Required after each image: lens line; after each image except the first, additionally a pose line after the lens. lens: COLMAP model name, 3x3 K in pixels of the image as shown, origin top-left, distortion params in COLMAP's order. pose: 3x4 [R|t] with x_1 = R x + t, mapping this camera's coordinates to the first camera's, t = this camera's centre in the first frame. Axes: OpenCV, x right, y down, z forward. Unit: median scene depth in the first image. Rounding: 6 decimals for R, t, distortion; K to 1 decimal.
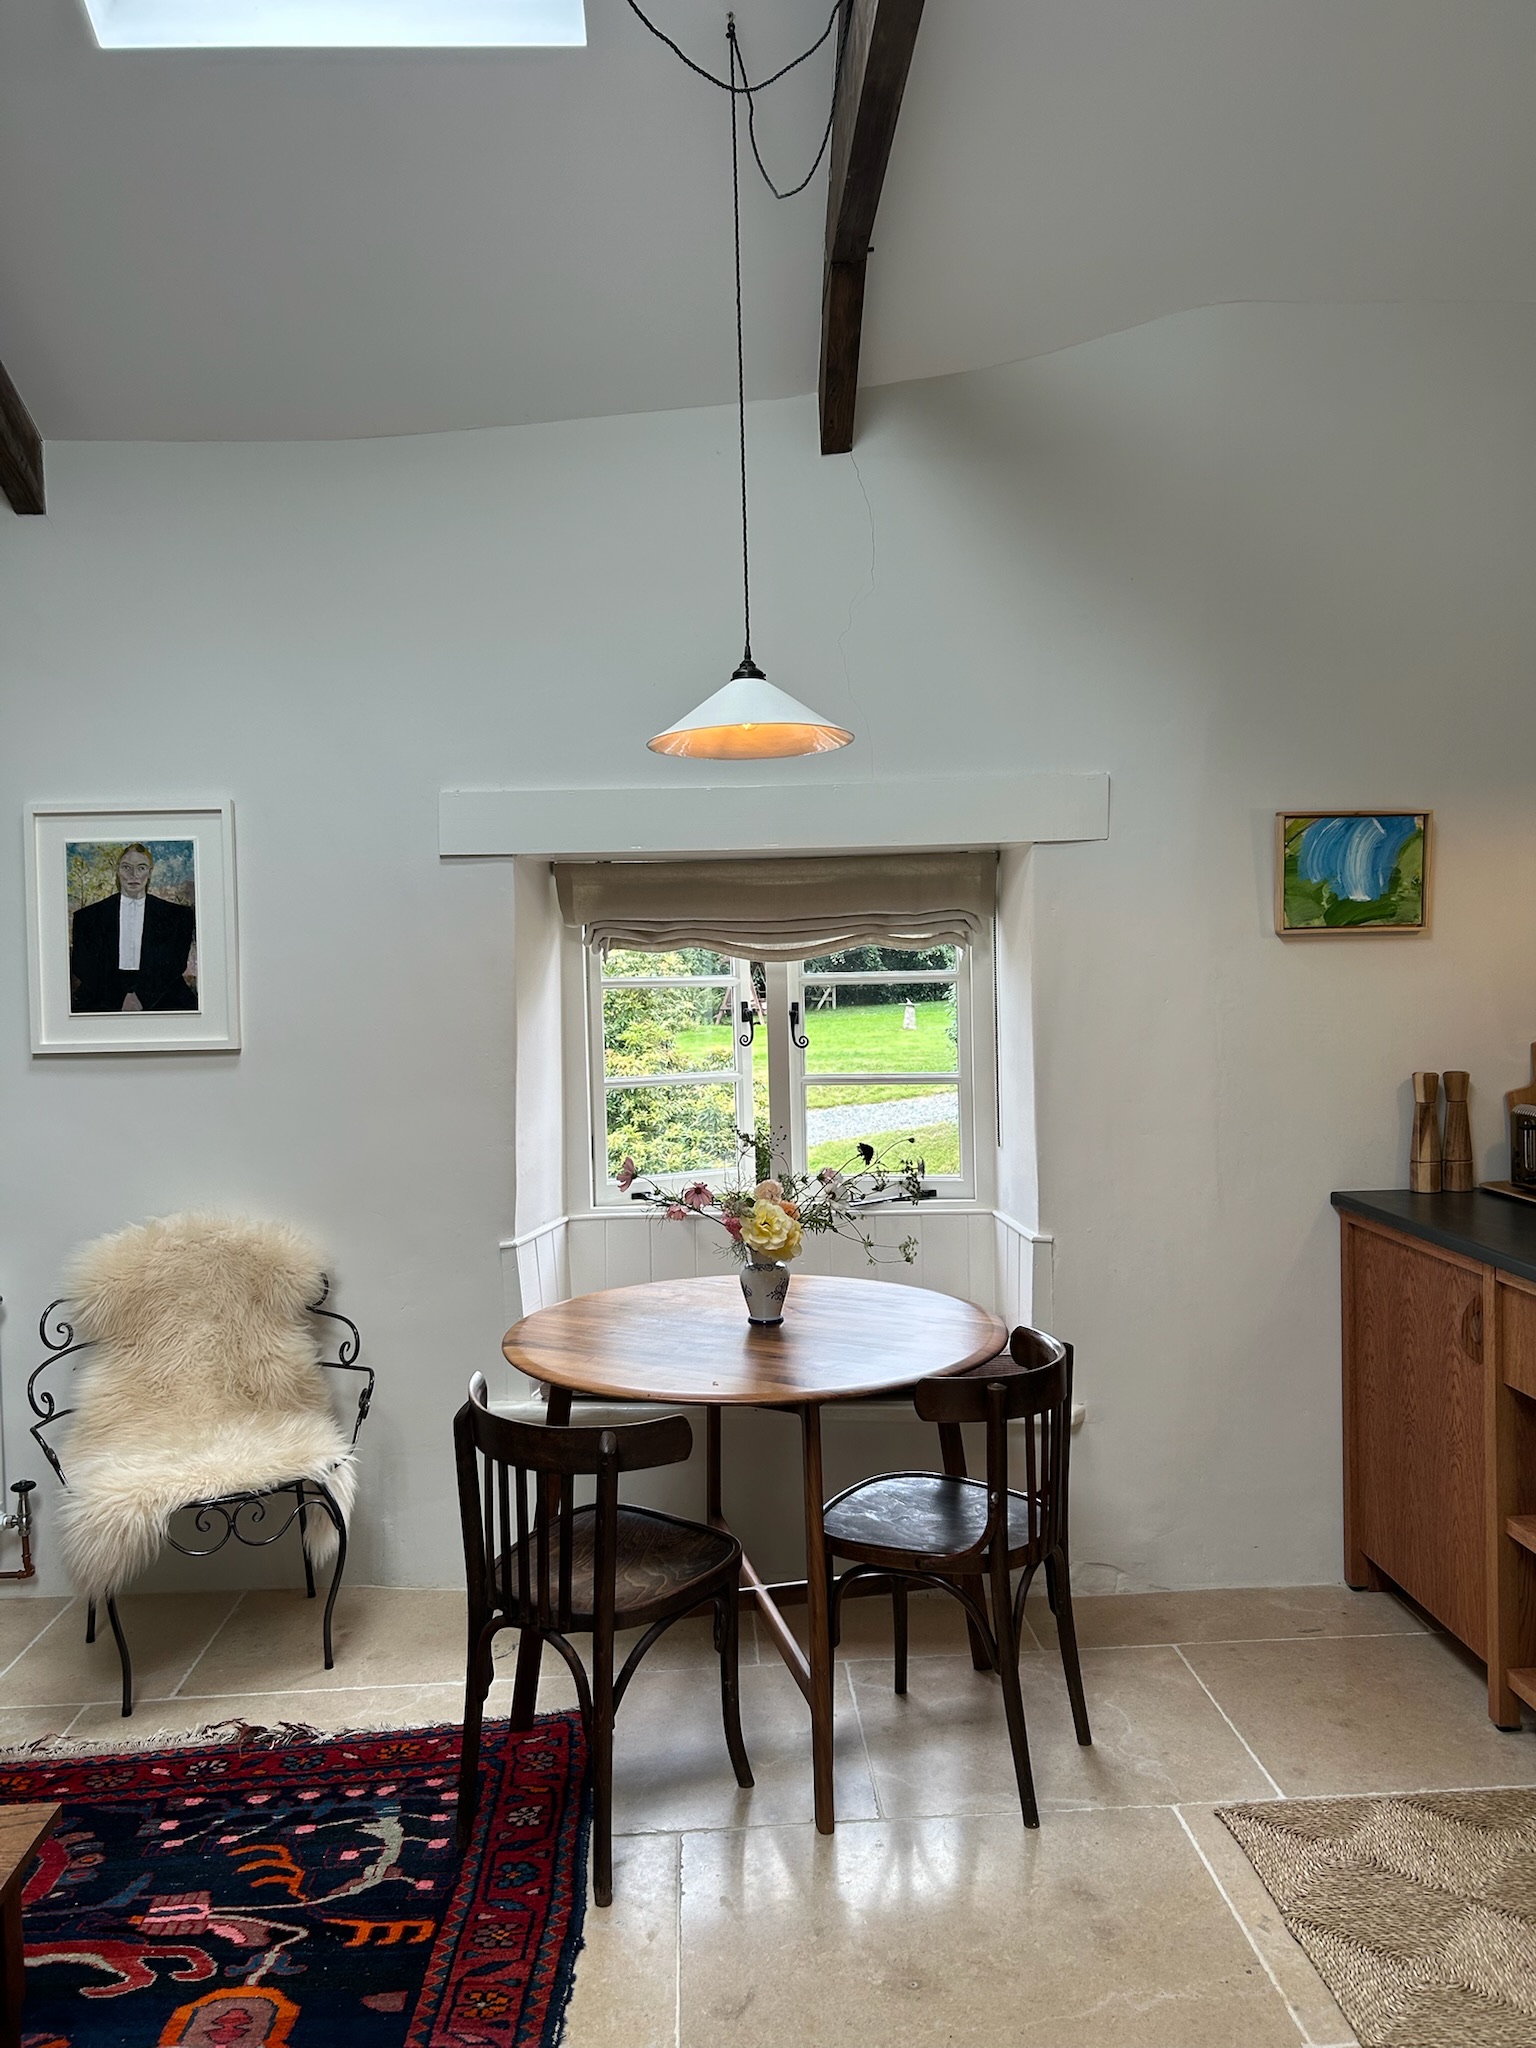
lens RADIAL K [[1546.6, 0, 772.4], [0, 1546.6, 1029.7], [0, 0, 1]] dist [0.048162, -0.024217]
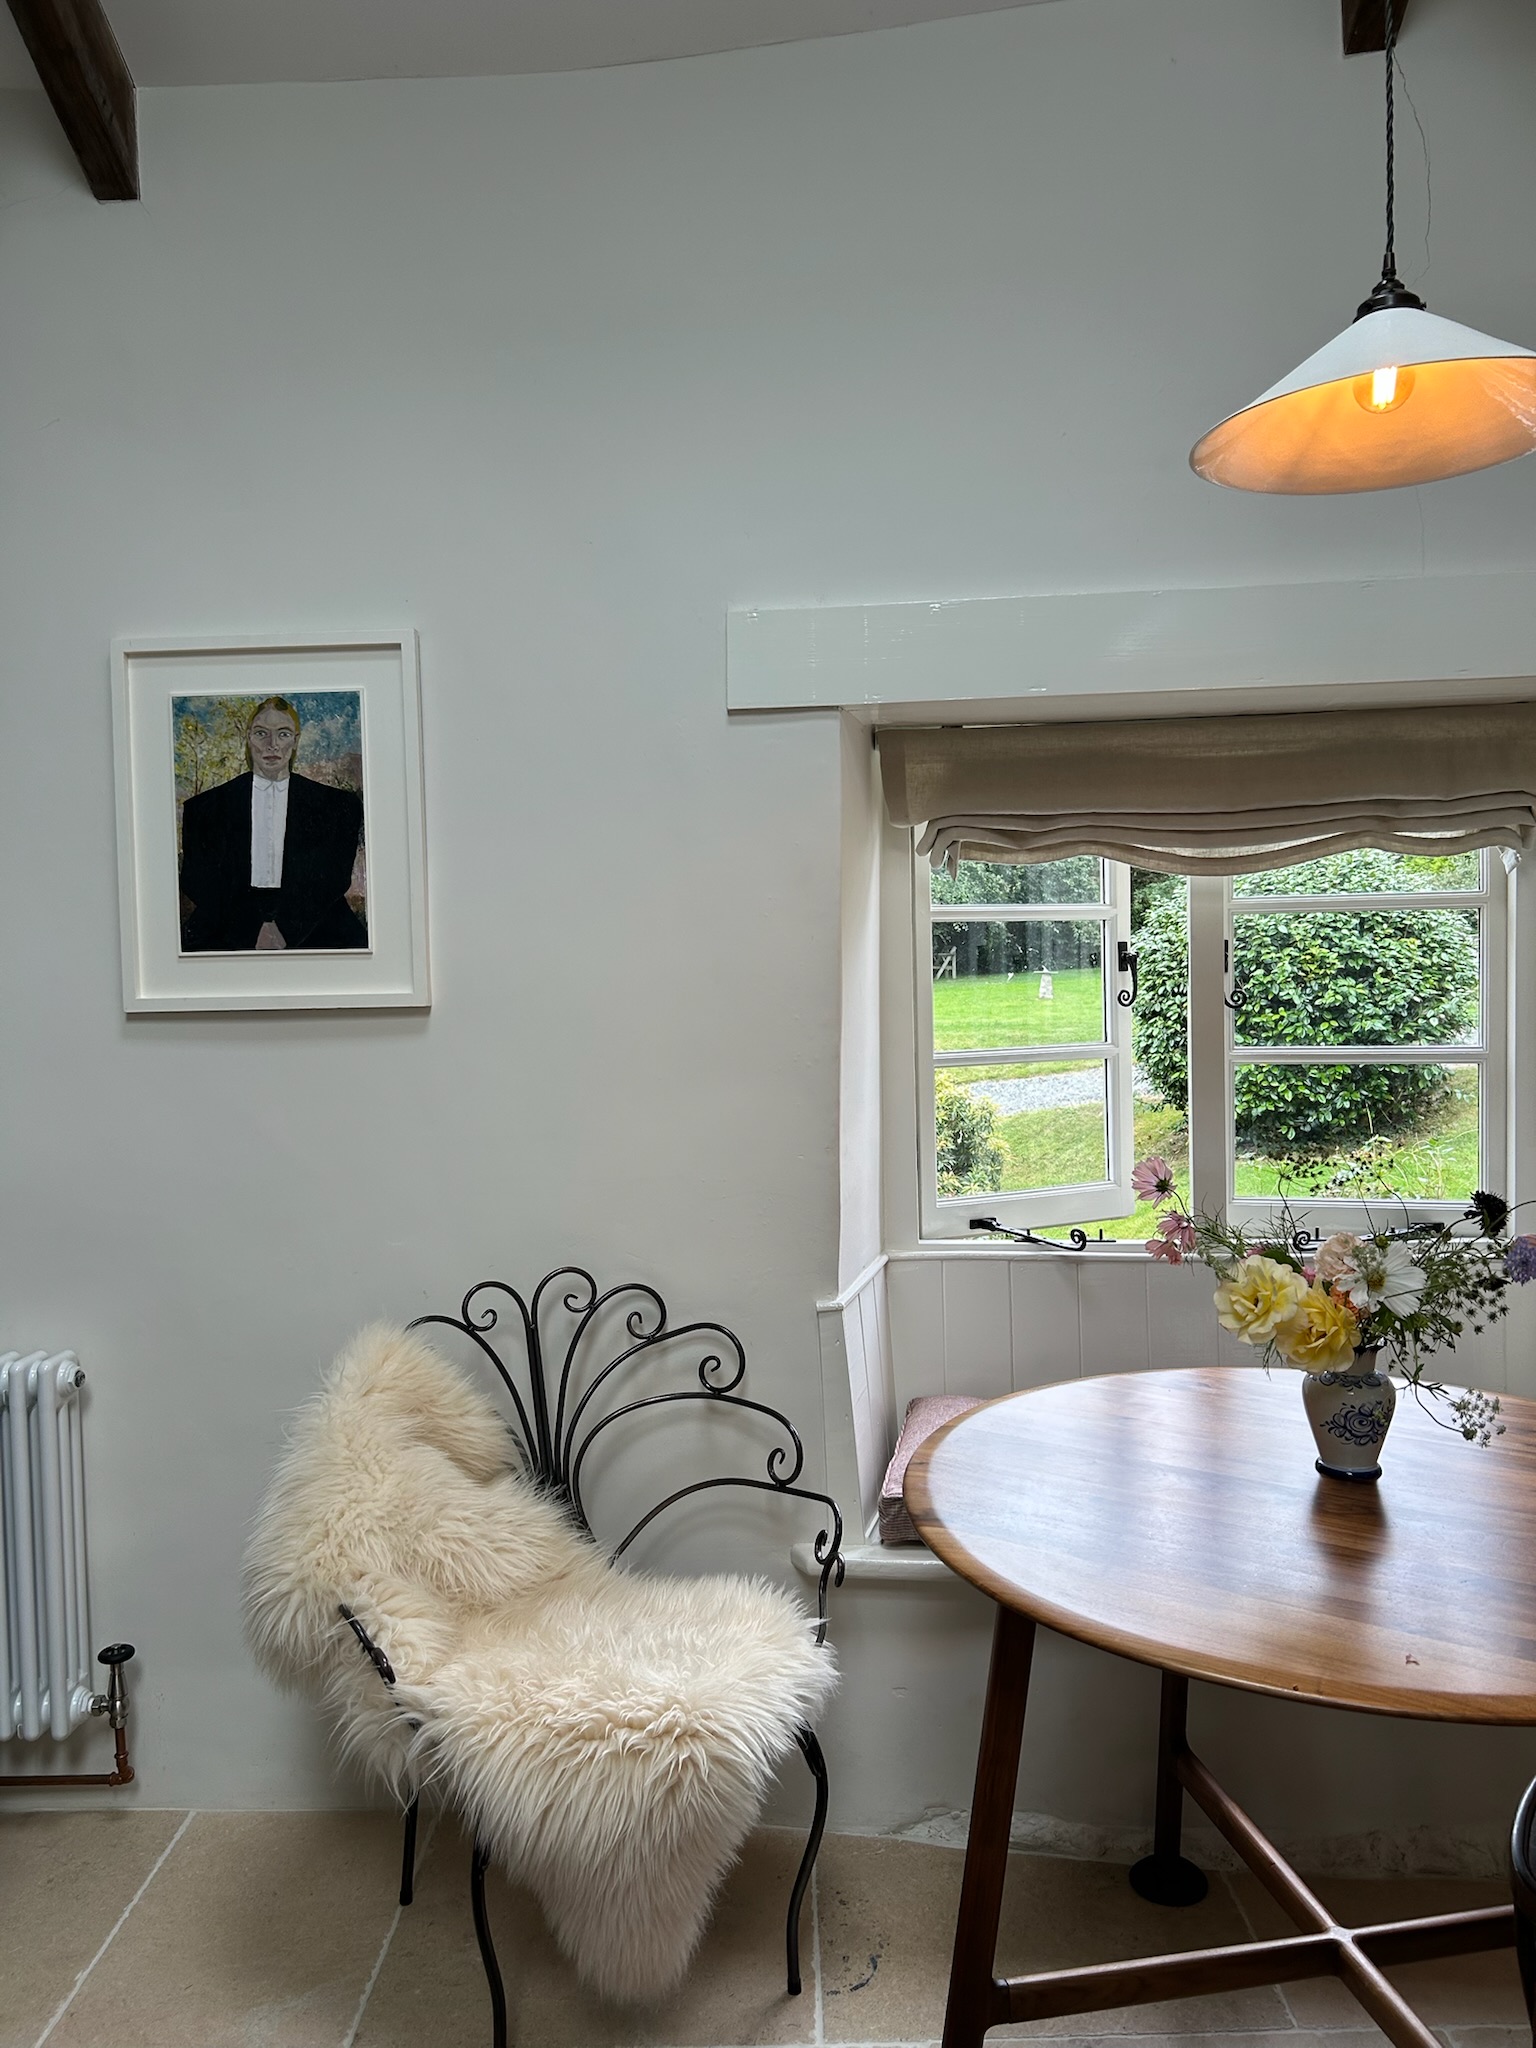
lens RADIAL K [[1546.6, 0, 762.2], [0, 1546.6, 1020.1], [0, 0, 1]] dist [0.048162, -0.024217]
pose [[0.998024, 0.000247, -0.062830, -0.159059], [0.000489, 0.999931, 0.011698, 0.010577], [0.062829, -0.011705, 0.997956, 0.348877]]
